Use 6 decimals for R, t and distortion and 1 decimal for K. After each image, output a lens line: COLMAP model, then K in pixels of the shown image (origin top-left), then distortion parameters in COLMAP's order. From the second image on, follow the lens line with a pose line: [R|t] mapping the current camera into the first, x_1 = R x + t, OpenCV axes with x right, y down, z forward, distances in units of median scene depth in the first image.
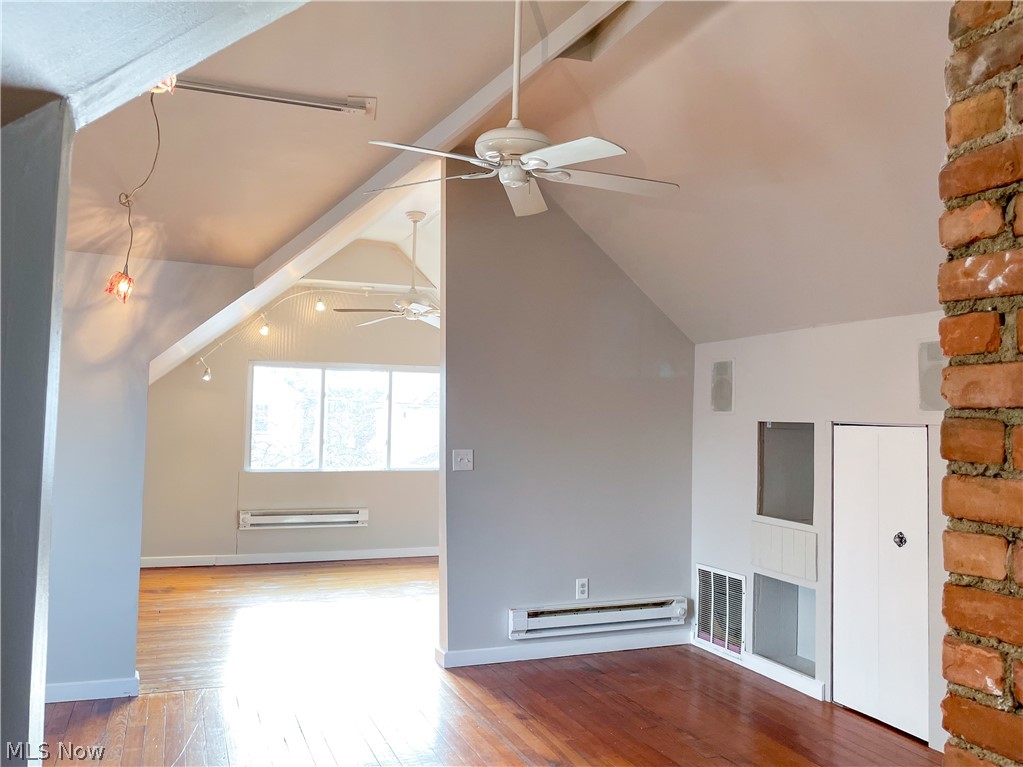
lens RADIAL K [[836.5, 0, 511.2], [0, 836.5, 365.0], [0, 0, 1]] dist [-0.008708, -0.006610]
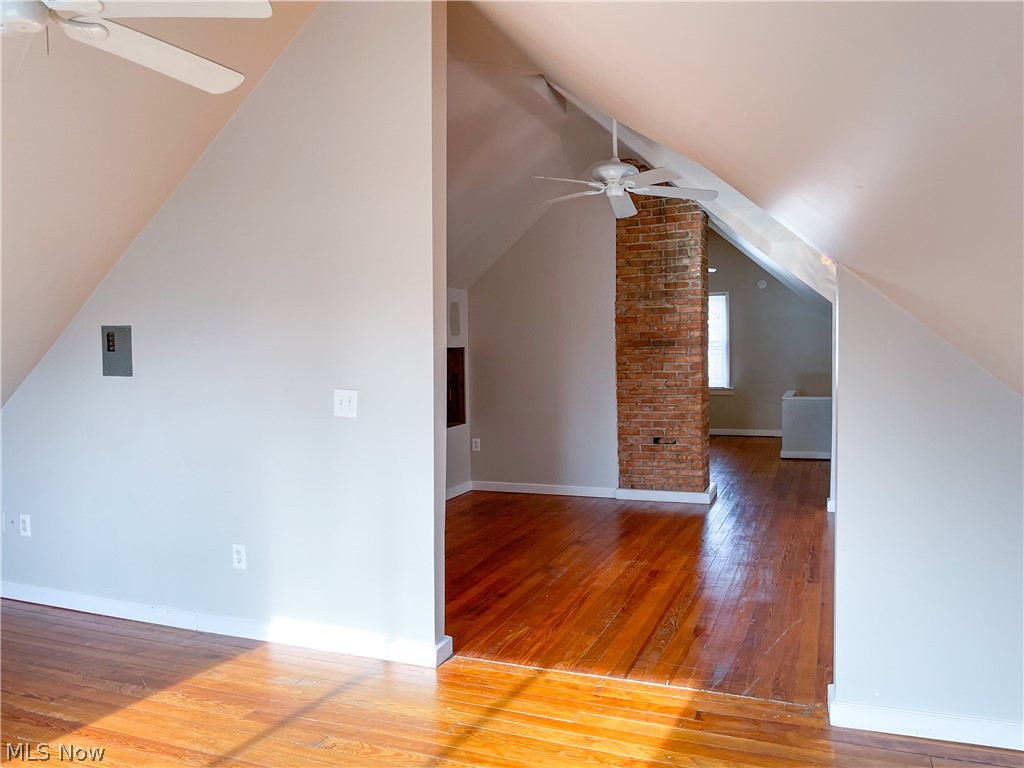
lens RADIAL K [[793.5, 0, 505.1], [0, 793.5, 381.4], [0, 0, 1]] dist [-0.015869, 0.005370]
pose [[-0.715528, -0.039214, 0.697482, -0.610082], [-0.045761, 0.998910, 0.009216, 0.092819], [-0.697083, -0.025323, -0.716543, 1.462816]]
